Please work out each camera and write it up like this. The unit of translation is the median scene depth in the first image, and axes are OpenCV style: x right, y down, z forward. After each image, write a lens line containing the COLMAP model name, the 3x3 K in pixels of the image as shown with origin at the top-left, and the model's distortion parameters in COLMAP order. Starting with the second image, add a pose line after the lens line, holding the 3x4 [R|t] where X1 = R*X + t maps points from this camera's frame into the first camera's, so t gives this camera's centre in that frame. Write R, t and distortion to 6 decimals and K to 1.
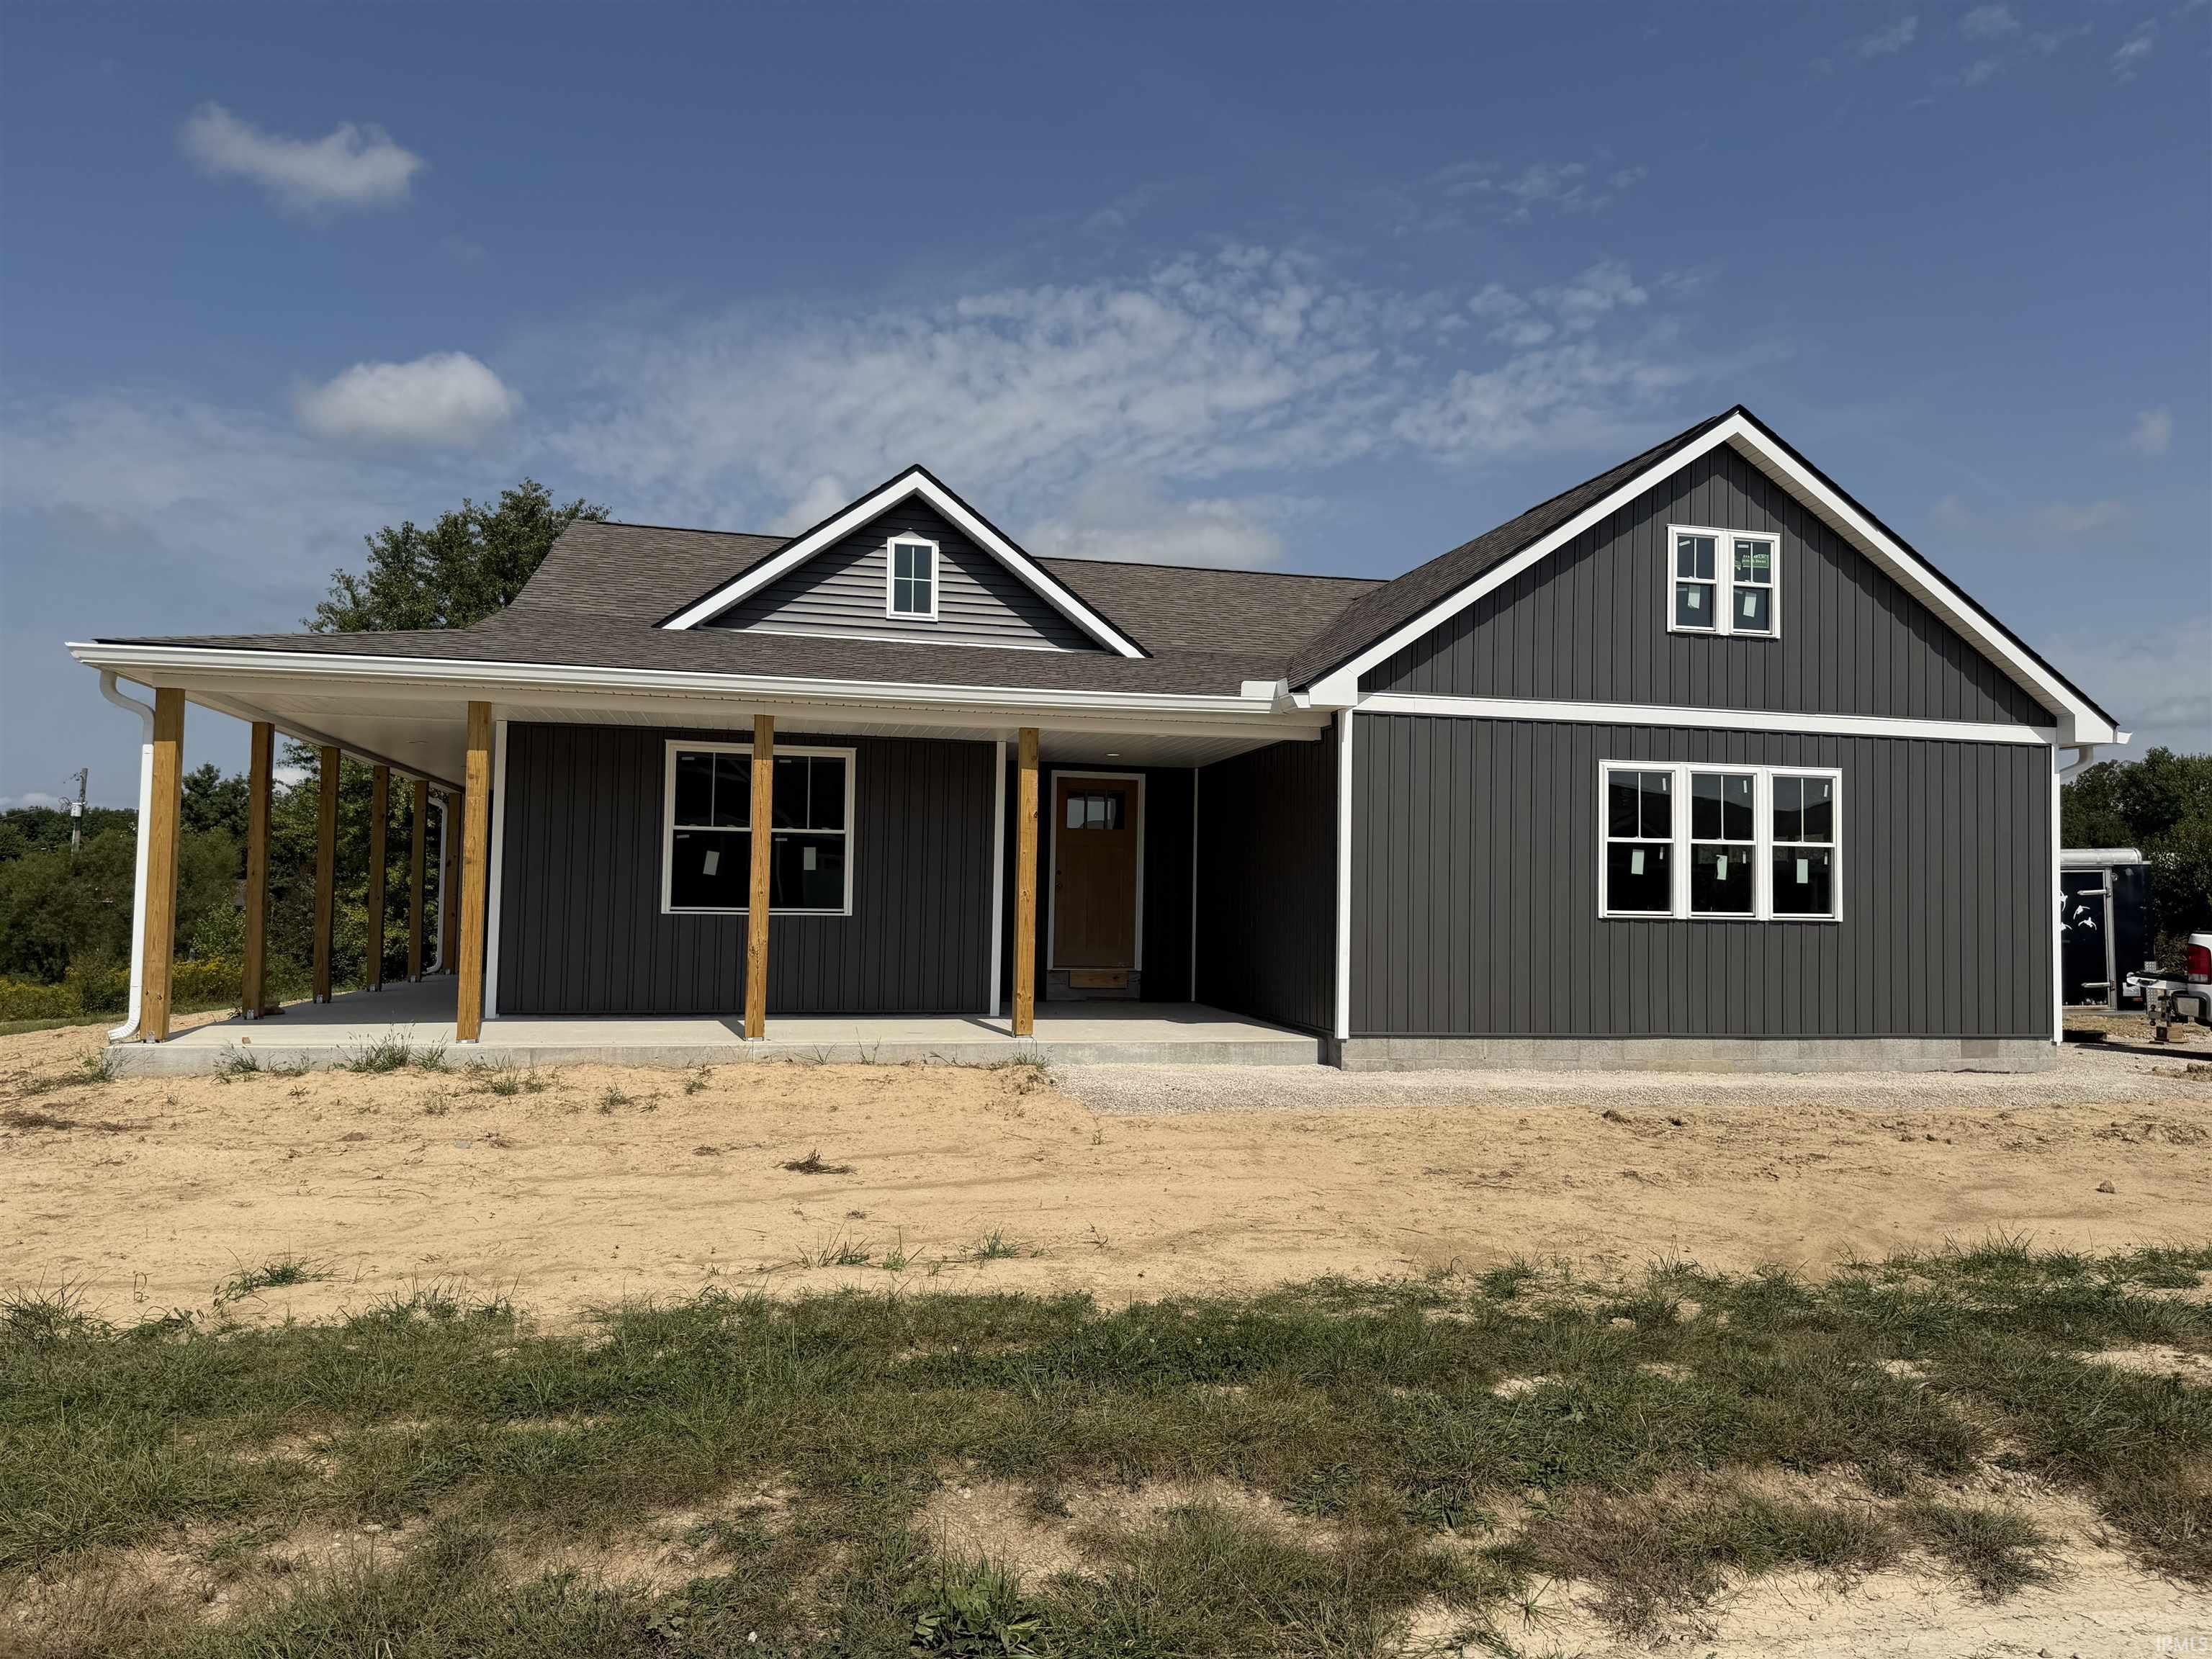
lens RADIAL K [[1550.6, 0, 1106.0], [0, 1550.6, 829.5], [0, 0, 1]] dist [0.162119, -0.320137]
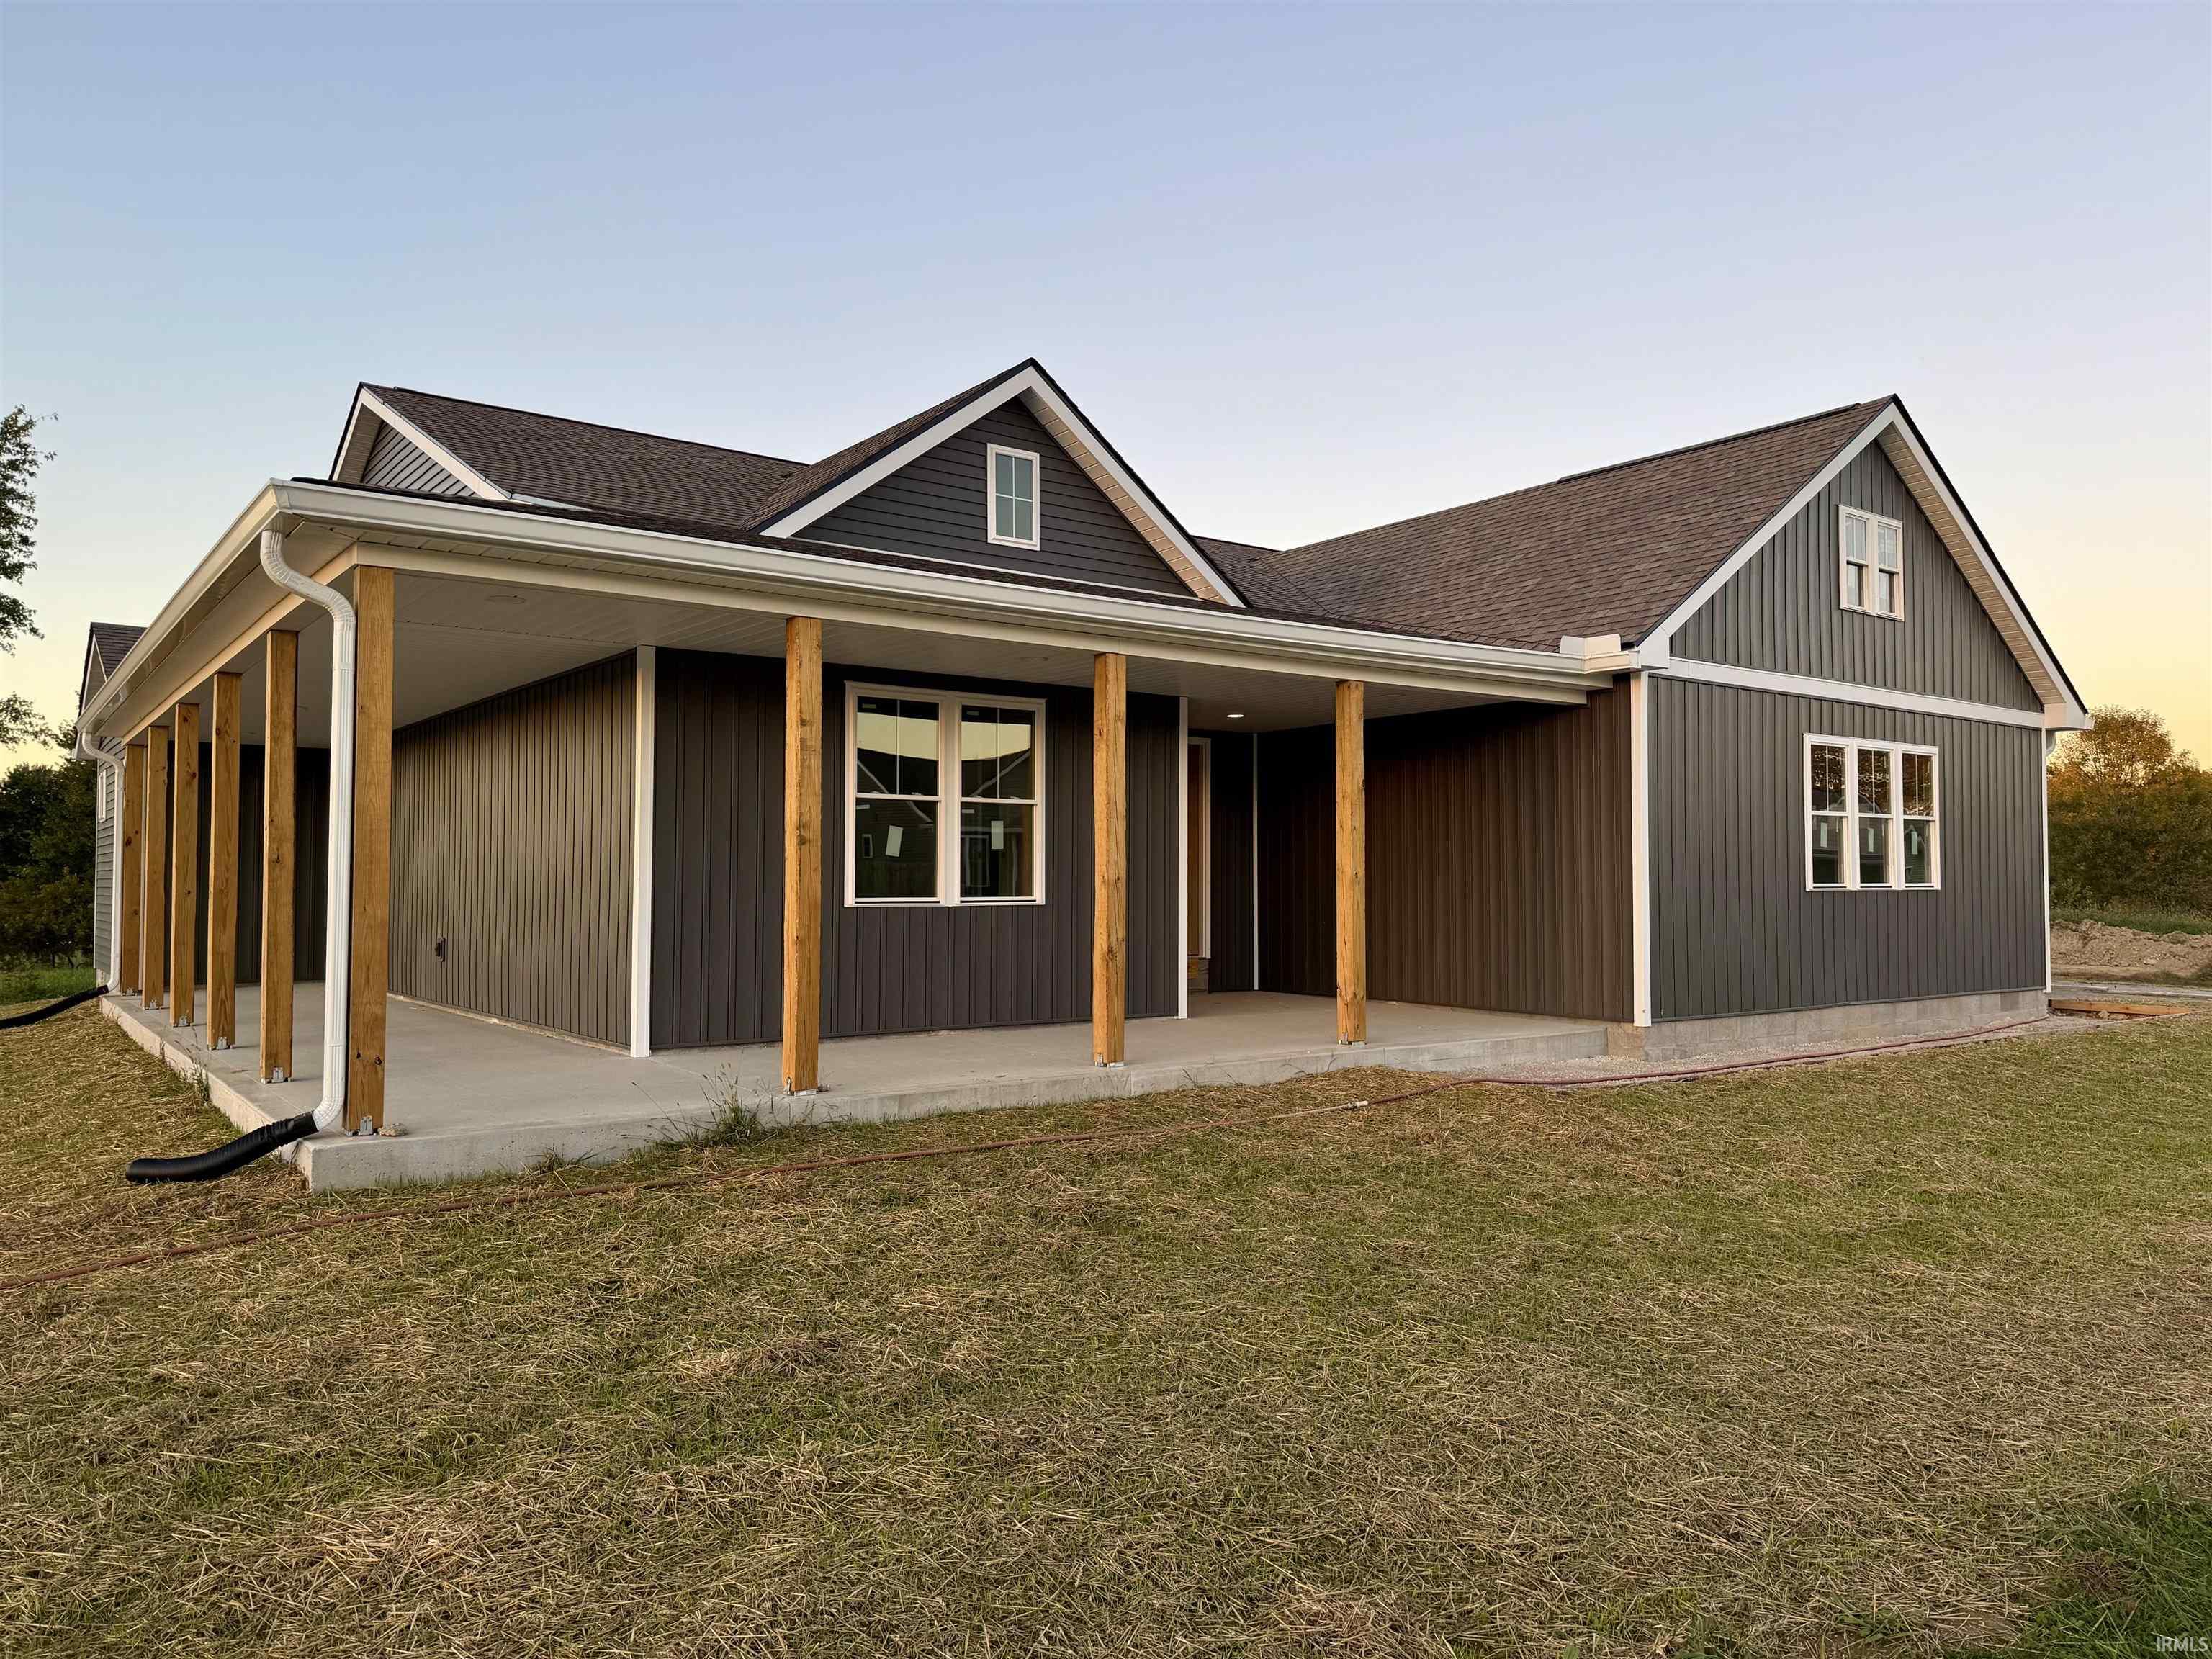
lens RADIAL K [[1550.6, 0, 1106.0], [0, 1550.6, 829.5], [0, 0, 1]] dist [0.162119, -0.320137]
pose [[0.916389, -0.001824, 0.400285, -0.479642], [-0.006543, 0.999788, 0.019534, 0.000142], [-0.400235, -0.020520, 0.916183, 0.249885]]
